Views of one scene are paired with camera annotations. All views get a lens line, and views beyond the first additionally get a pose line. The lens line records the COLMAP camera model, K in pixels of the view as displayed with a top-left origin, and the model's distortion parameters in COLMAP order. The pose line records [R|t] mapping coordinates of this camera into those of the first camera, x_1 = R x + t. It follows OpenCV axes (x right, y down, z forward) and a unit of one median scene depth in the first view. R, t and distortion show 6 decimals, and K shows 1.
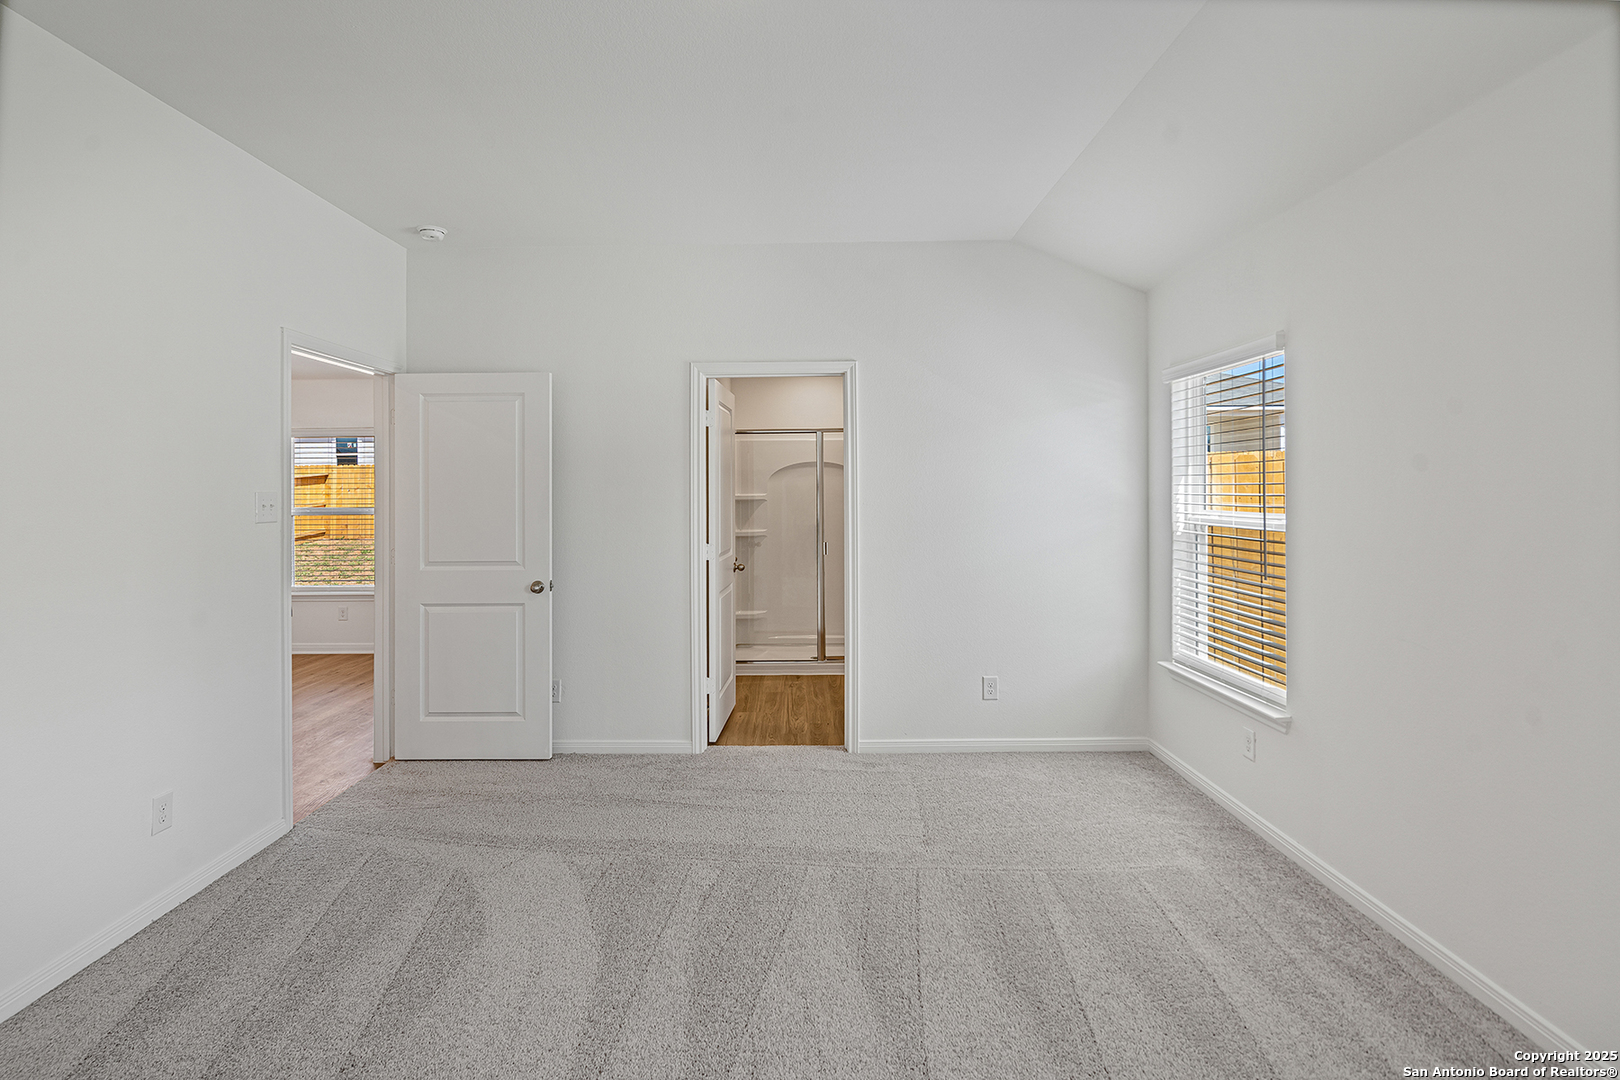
lens RADIAL K [[747.7, 0, 809.8], [0, 747.7, 534.7], [0, 0, 1]] dist [-0.005696, 0.000995]
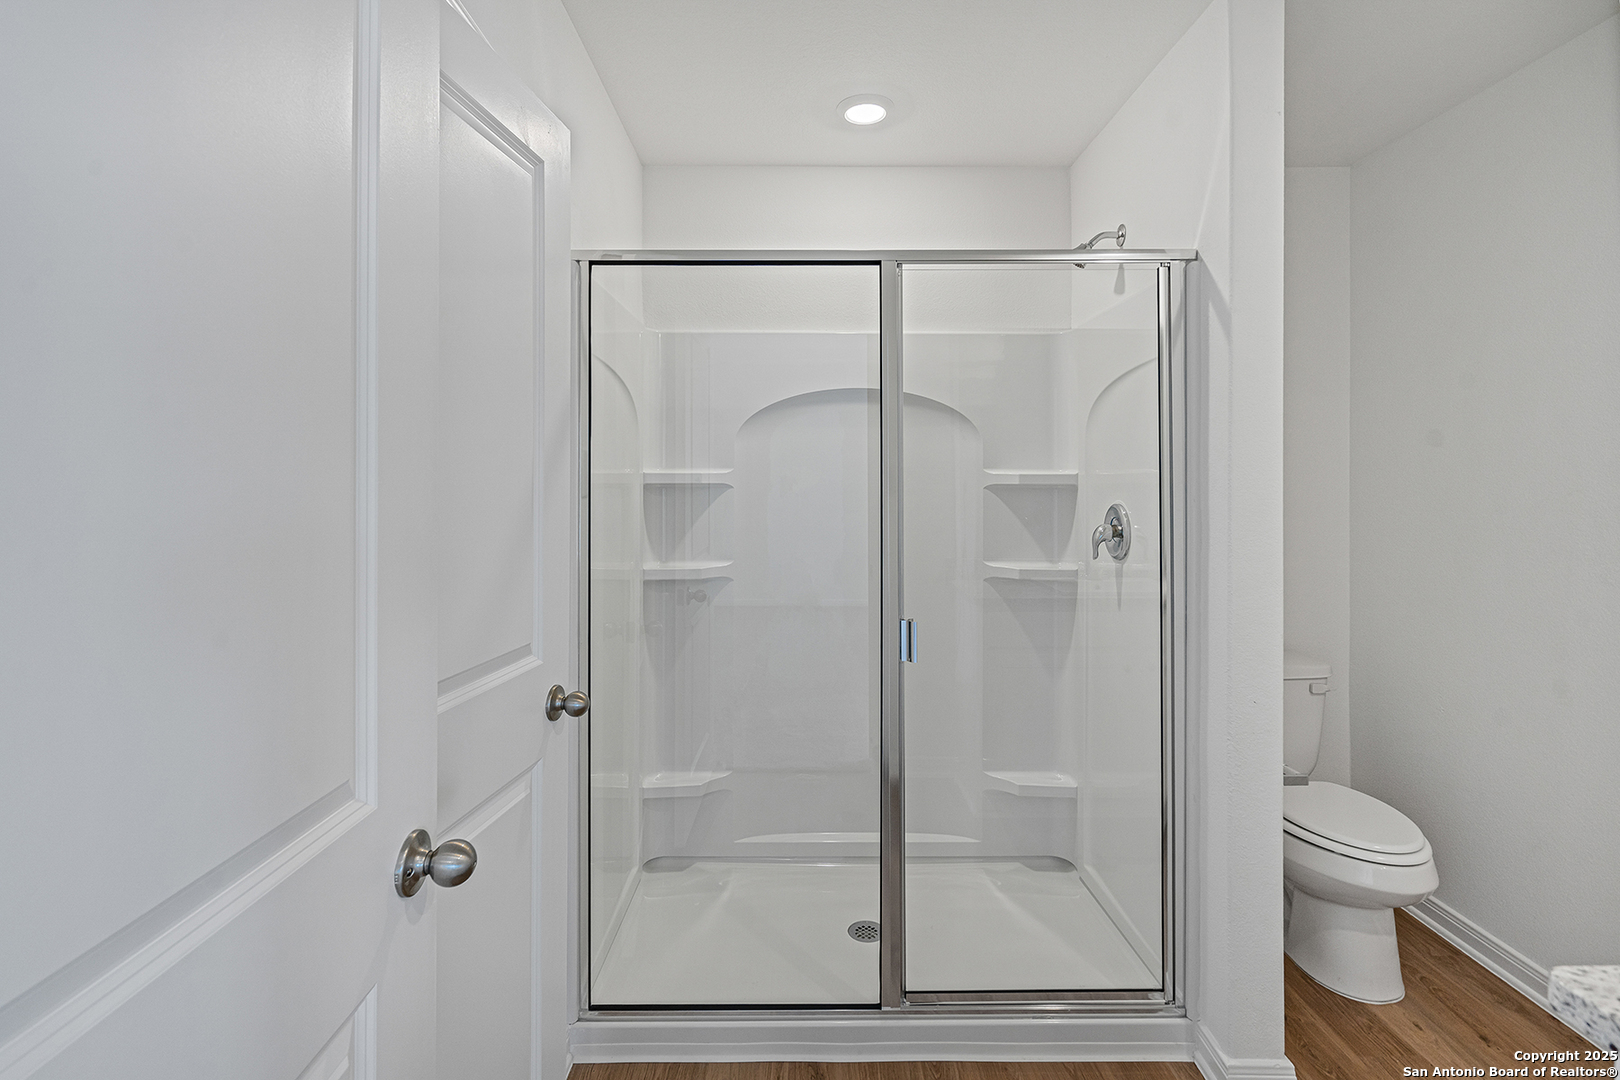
lens RADIAL K [[747.7, 0, 811.8], [0, 747.7, 529.8], [0, 0, 1]] dist [-0.005696, 0.000995]
pose [[0.999970, 0.007137, 0.003169, -0.017541], [-0.007155, 0.999958, 0.005649, -0.026197], [-0.003128, -0.005672, 0.999979, 0.618412]]
